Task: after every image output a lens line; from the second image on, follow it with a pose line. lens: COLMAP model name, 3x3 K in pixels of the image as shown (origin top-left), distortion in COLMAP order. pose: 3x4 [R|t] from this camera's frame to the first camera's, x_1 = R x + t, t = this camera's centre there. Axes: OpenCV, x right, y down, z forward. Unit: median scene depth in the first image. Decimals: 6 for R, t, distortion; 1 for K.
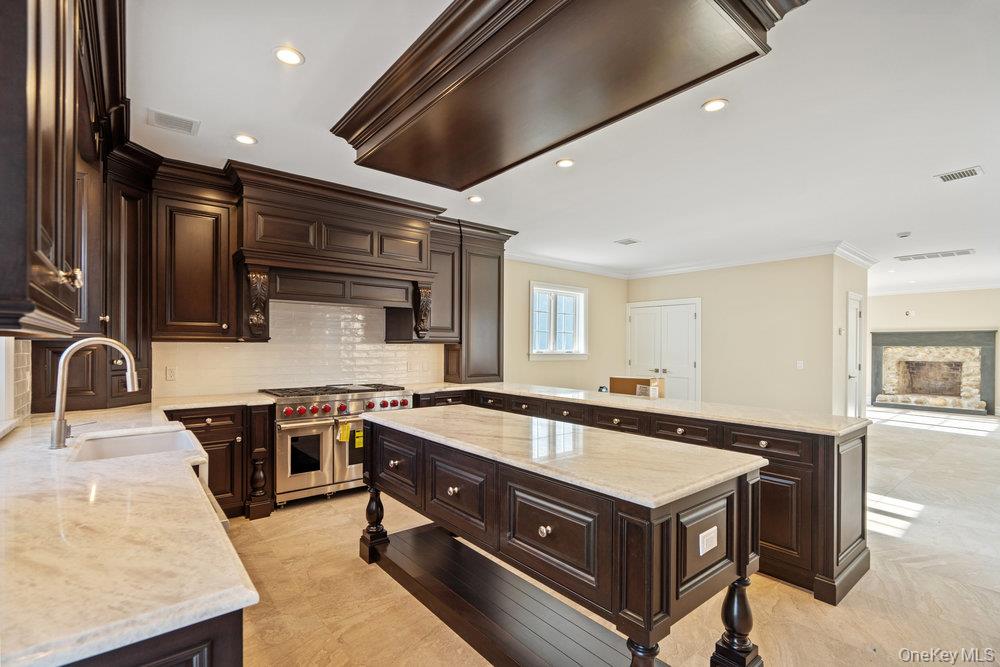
lens RADIAL K [[458.1, 0, 500.7], [0, 458.1, 342.9], [0, 0, 1]] dist [-0.000664, 0.000319]
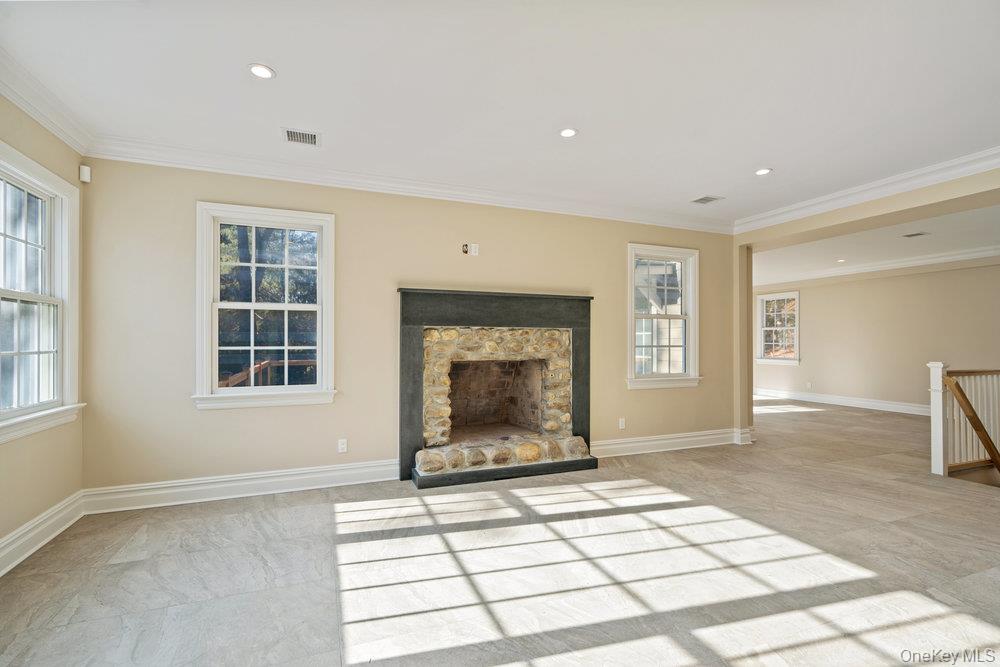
lens RADIAL K [[458.1, 0, 500.9], [0, 458.1, 338.5], [0, 0, 1]] dist [-0.000664, 0.000319]
pose [[0.330551, 0.003205, 0.943783, 0.511789], [-0.001329, 0.999995, -0.002930, 0.020127], [-0.943787, -0.000286, 0.330554, 0.849793]]
